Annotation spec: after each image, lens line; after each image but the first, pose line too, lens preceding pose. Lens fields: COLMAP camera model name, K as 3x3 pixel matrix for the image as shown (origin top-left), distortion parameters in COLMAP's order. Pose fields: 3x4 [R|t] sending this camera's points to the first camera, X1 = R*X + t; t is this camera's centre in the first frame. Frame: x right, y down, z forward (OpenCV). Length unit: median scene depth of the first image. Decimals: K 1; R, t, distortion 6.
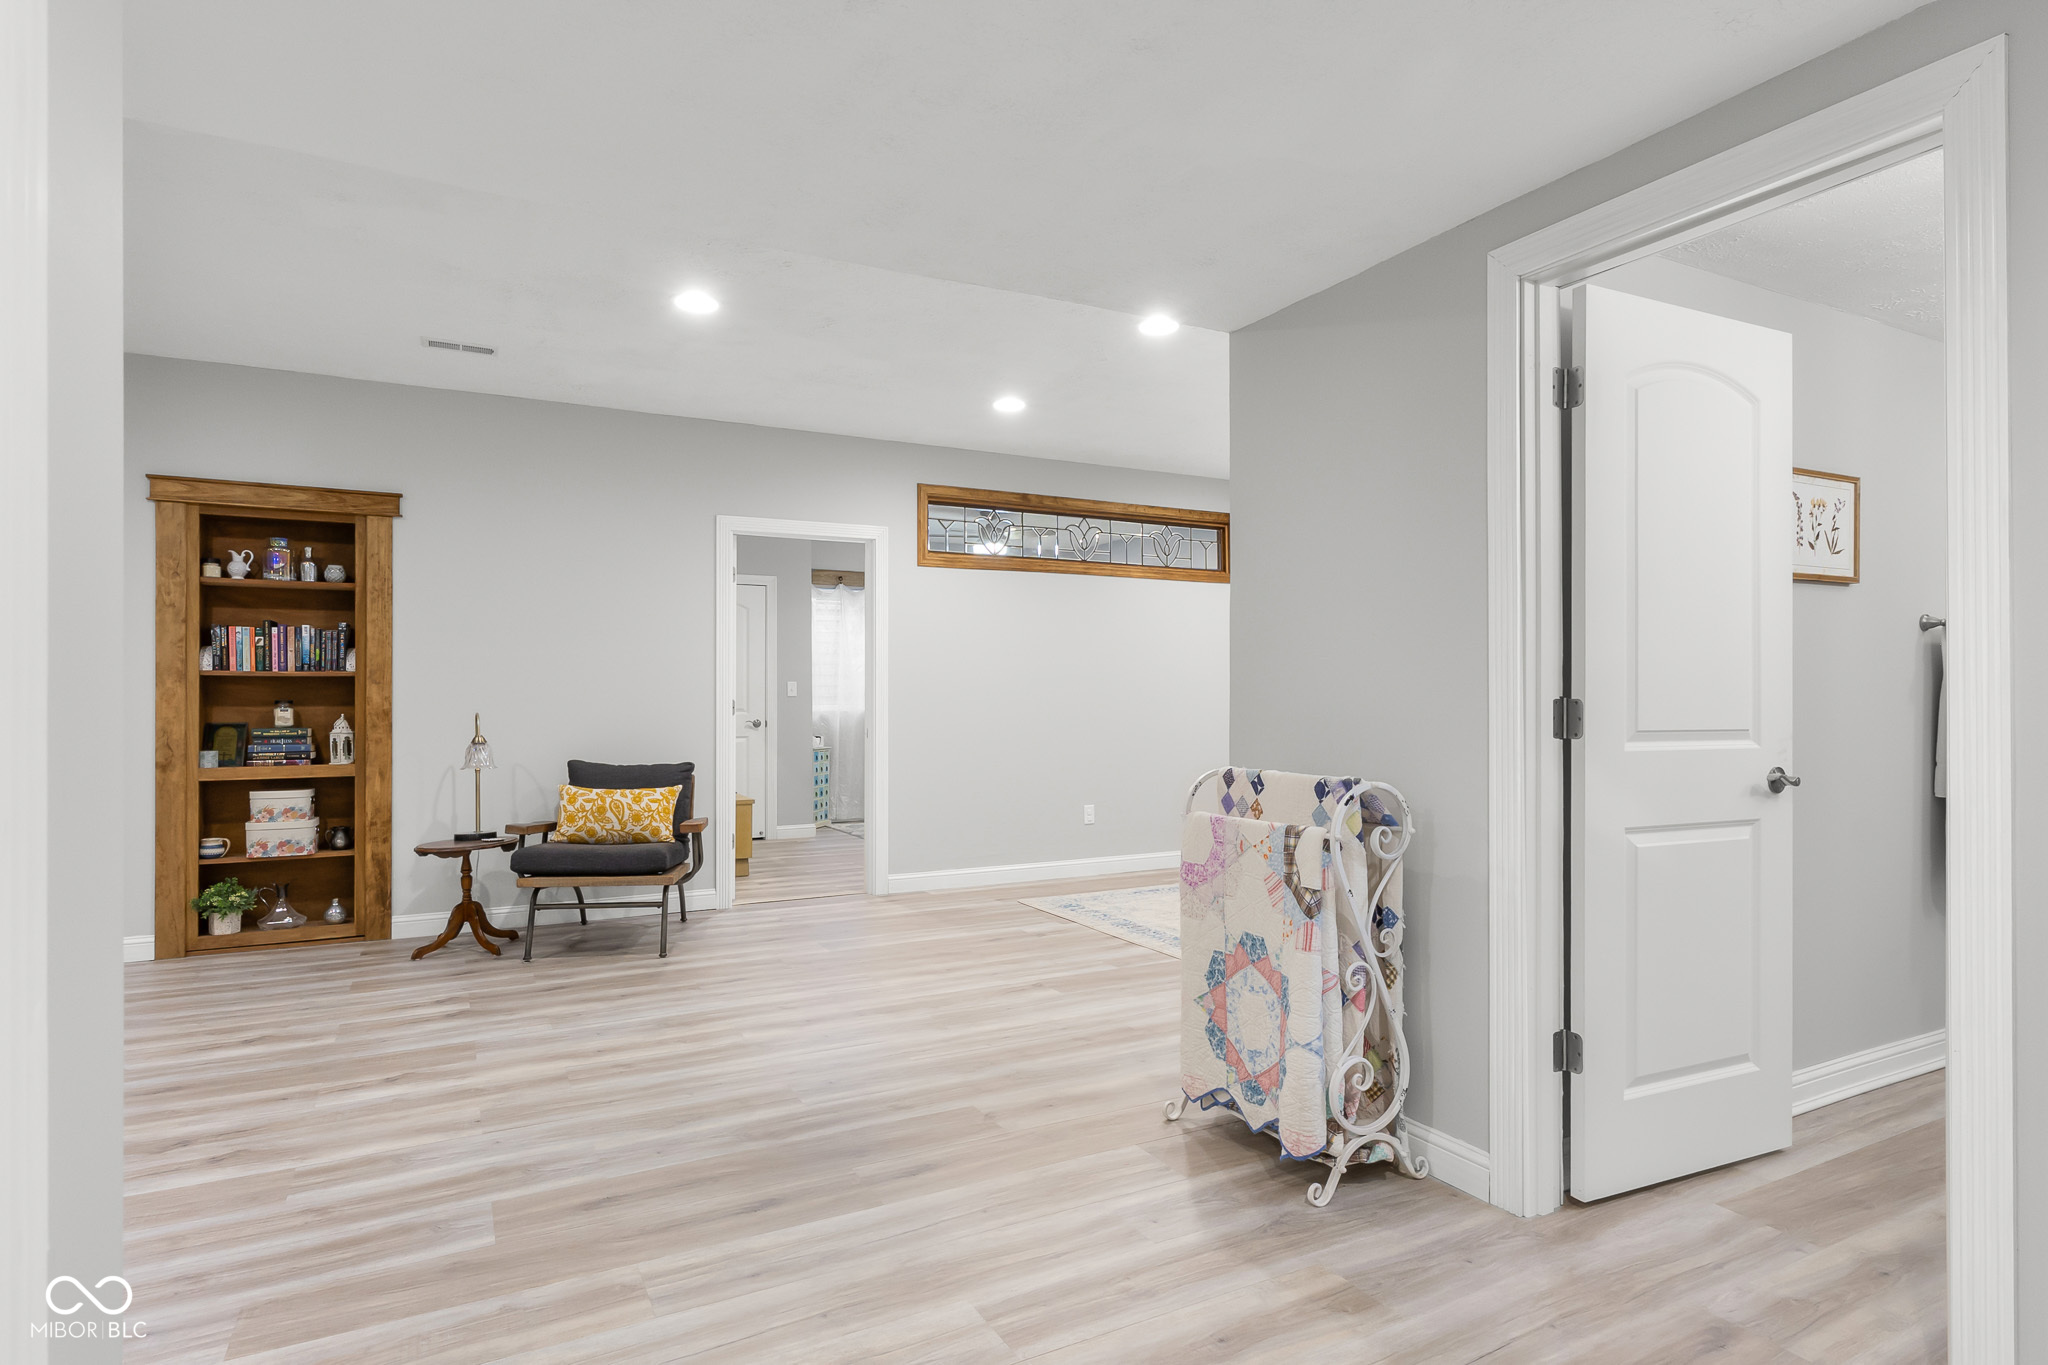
lens RADIAL K [[1109.5, 0, 1029.8], [0, 1109.5, 697.8], [0, 0, 1]] dist [-0.000238, -0.000161]
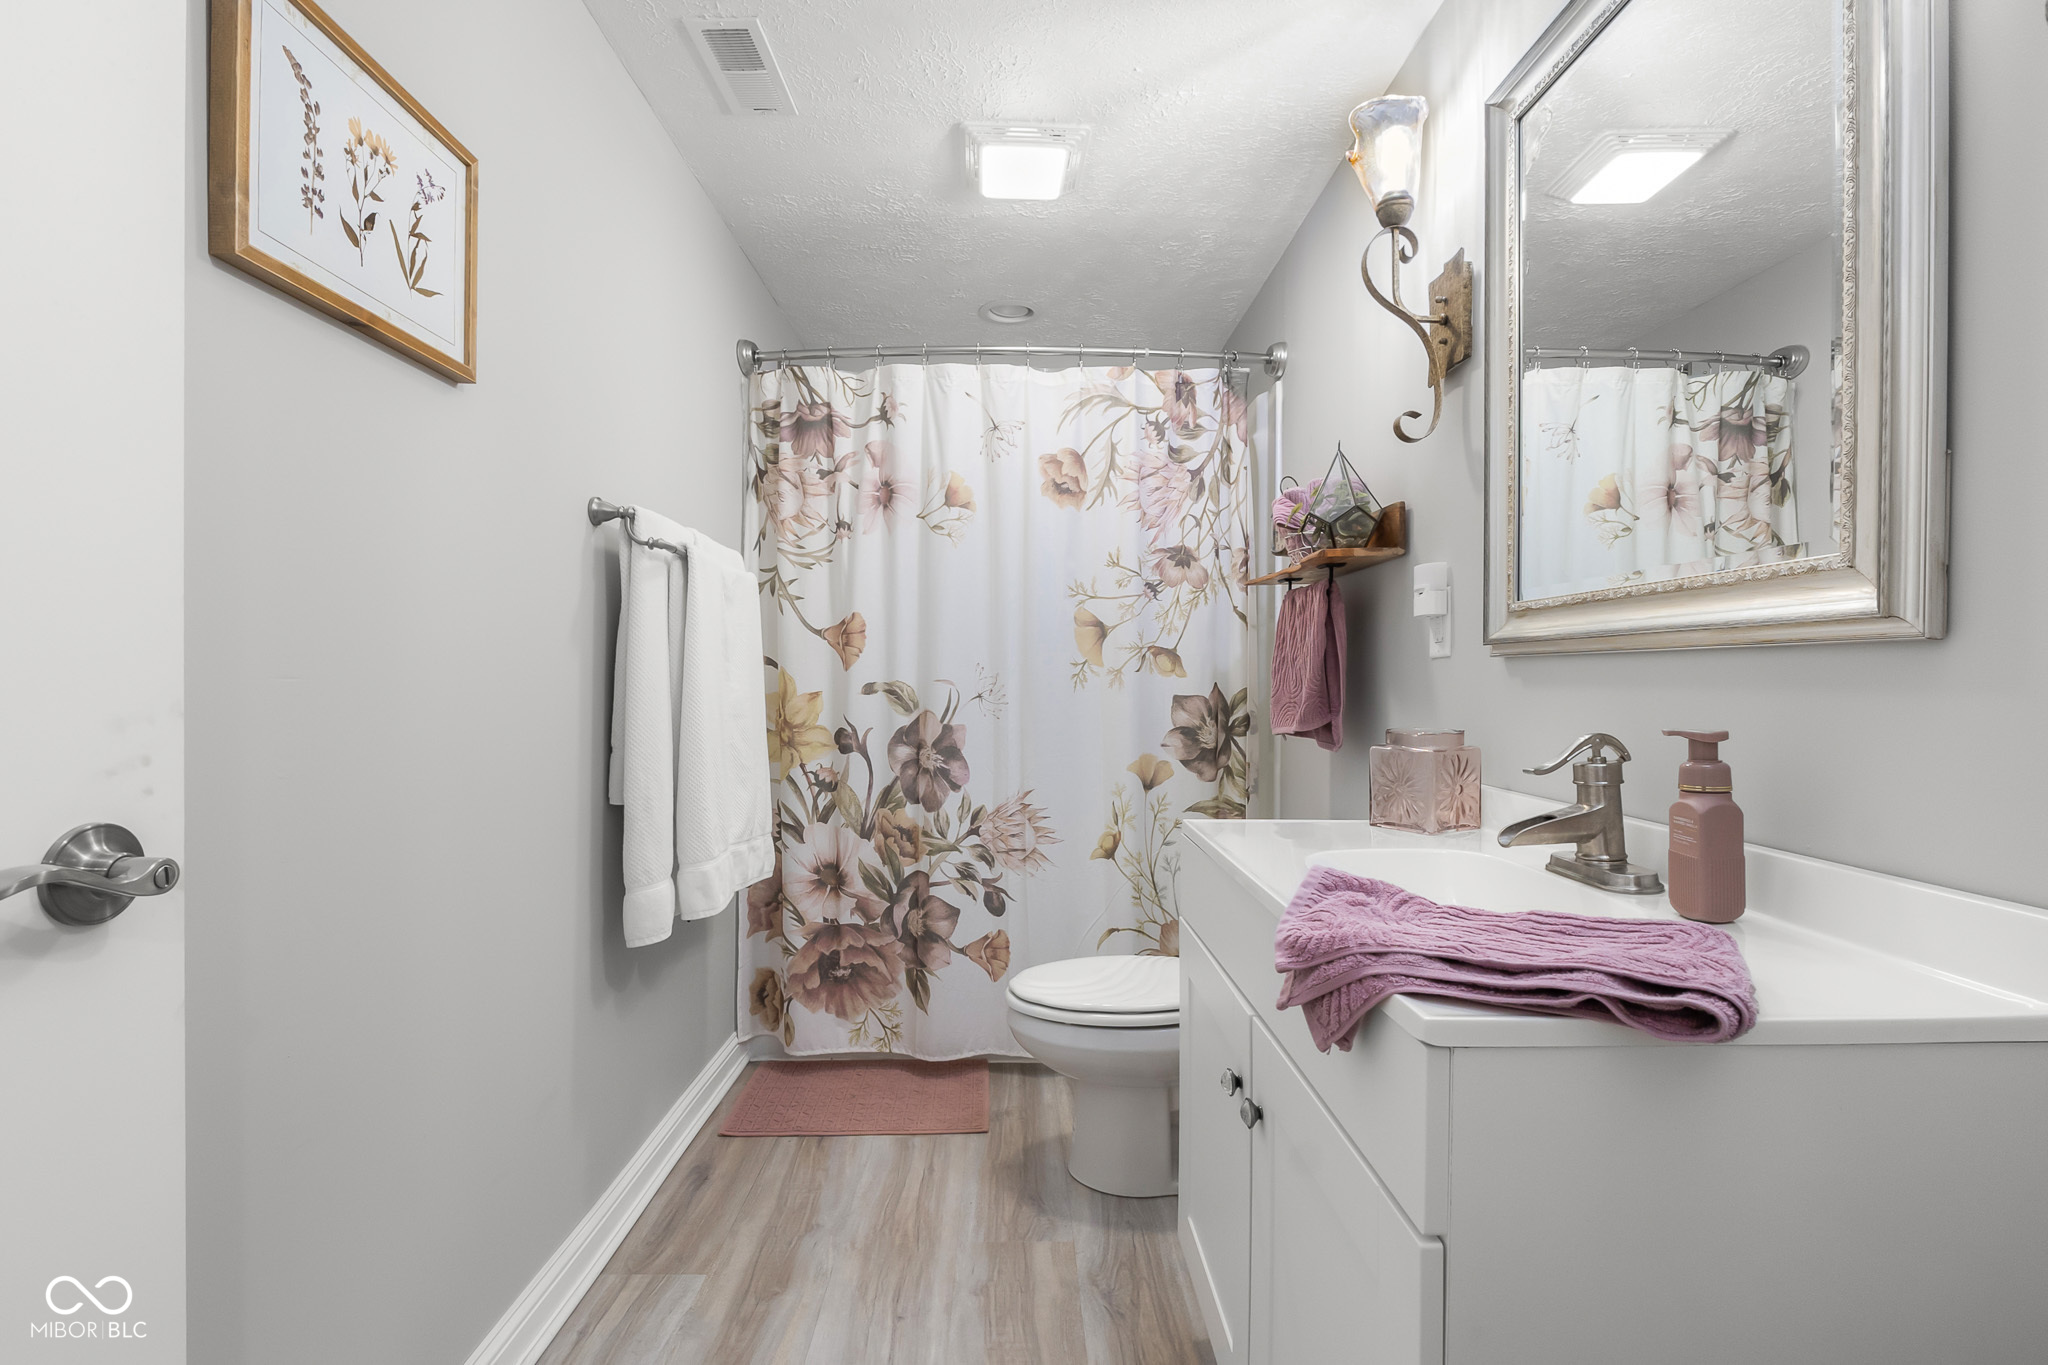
lens RADIAL K [[971.9, 0, 1024.0], [0, 971.9, 682.5], [0, 0, 1]] dist [-0.010055, 0.000374]
pose [[0.468690, 0.000952, 0.883362, 0.500083], [-0.003611, 0.999993, 0.000838, 0.023661], [-0.883355, -0.003583, 0.468690, 0.607860]]
